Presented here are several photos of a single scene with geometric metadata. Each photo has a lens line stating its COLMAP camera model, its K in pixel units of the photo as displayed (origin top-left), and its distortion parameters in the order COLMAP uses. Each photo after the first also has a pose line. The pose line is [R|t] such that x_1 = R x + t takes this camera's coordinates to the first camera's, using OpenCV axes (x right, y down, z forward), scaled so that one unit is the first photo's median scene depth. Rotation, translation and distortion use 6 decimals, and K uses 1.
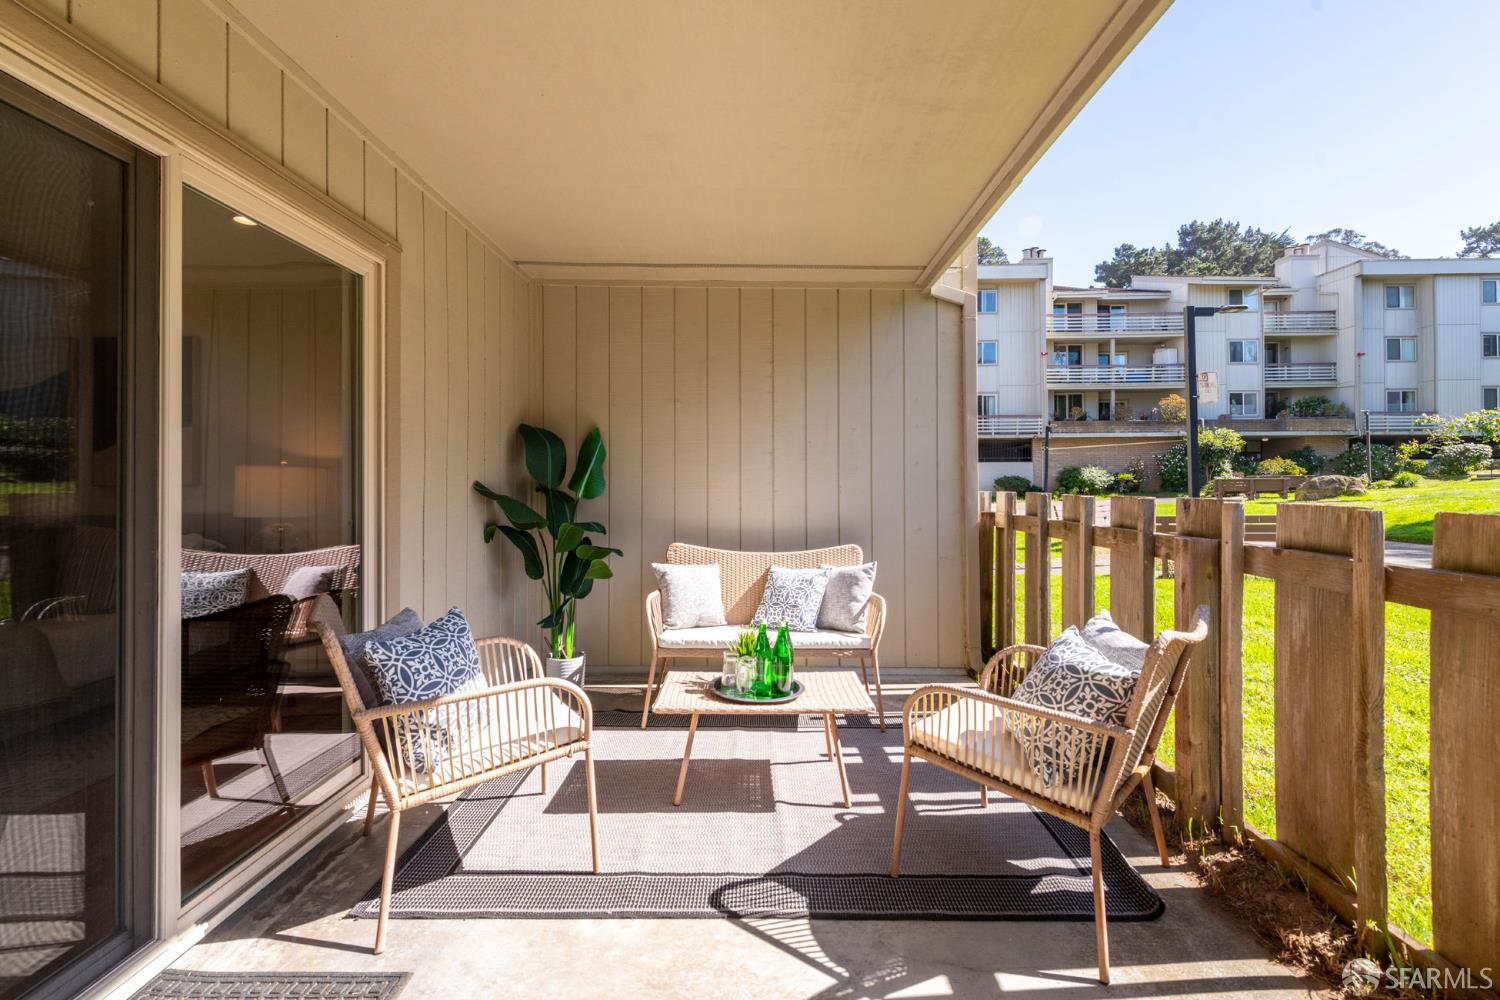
lens RADIAL K [[663.2, 0, 751.2], [0, 663.2, 477.9], [0, 0, 1]] dist [0.013243, -0.005028]
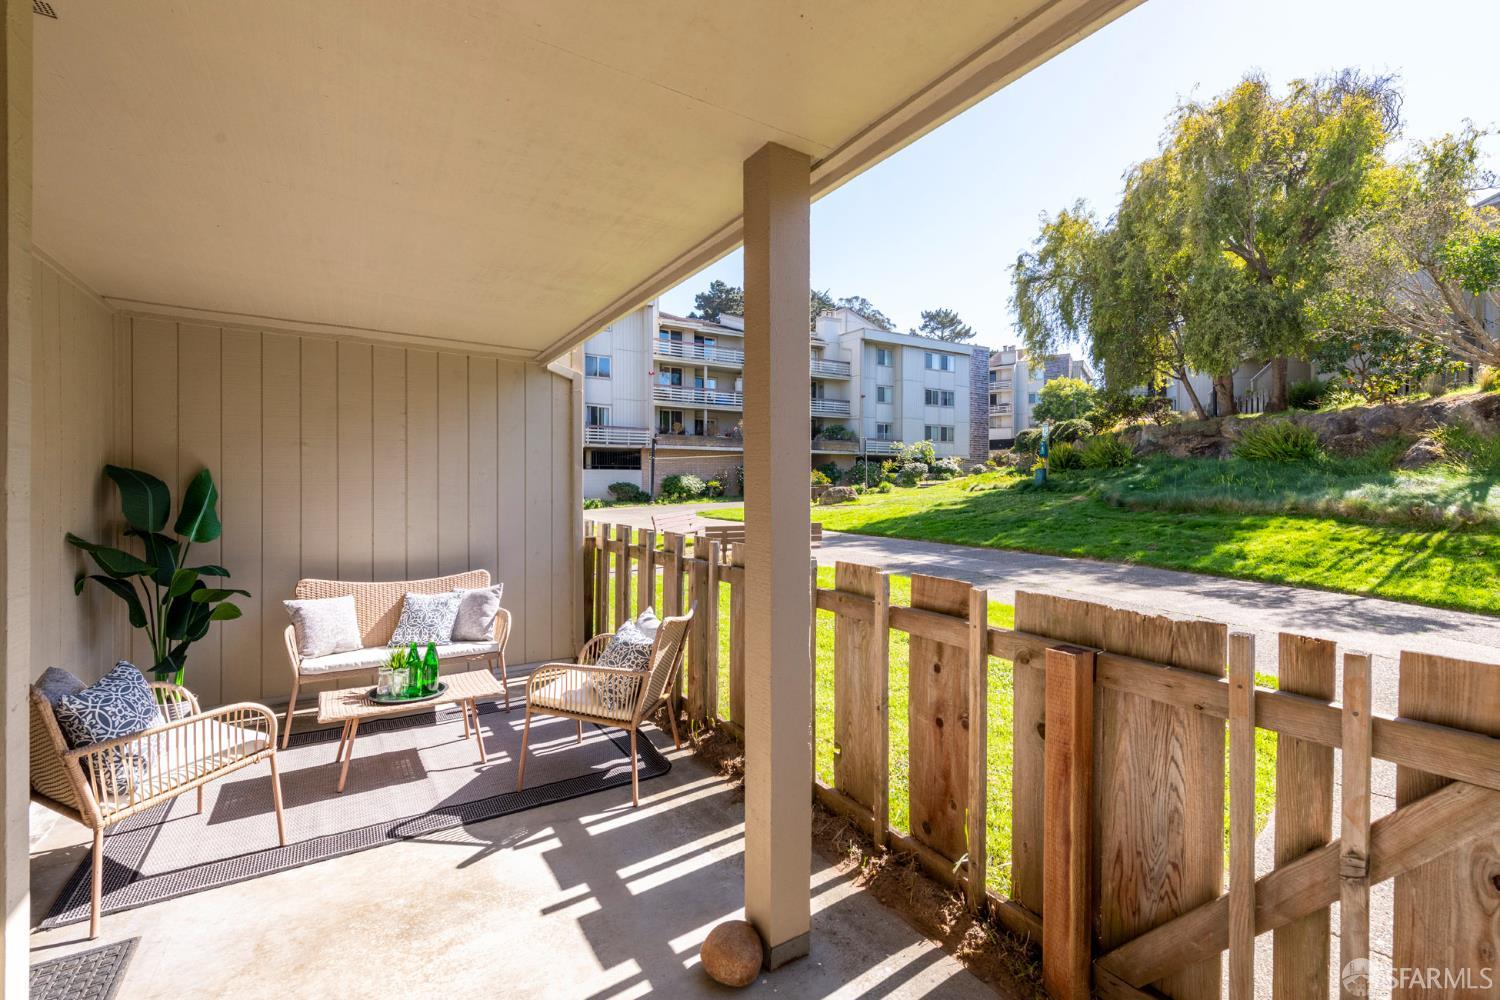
lens RADIAL K [[663.2, 0, 757.2], [0, 663.2, 487.7], [0, 0, 1]] dist [0.013243, -0.005028]
pose [[0.842524, 0.001764, 0.538656, -0.129084], [-0.009010, 0.999901, 0.010819, -0.111178], [-0.538584, -0.013969, 0.842456, -0.496420]]
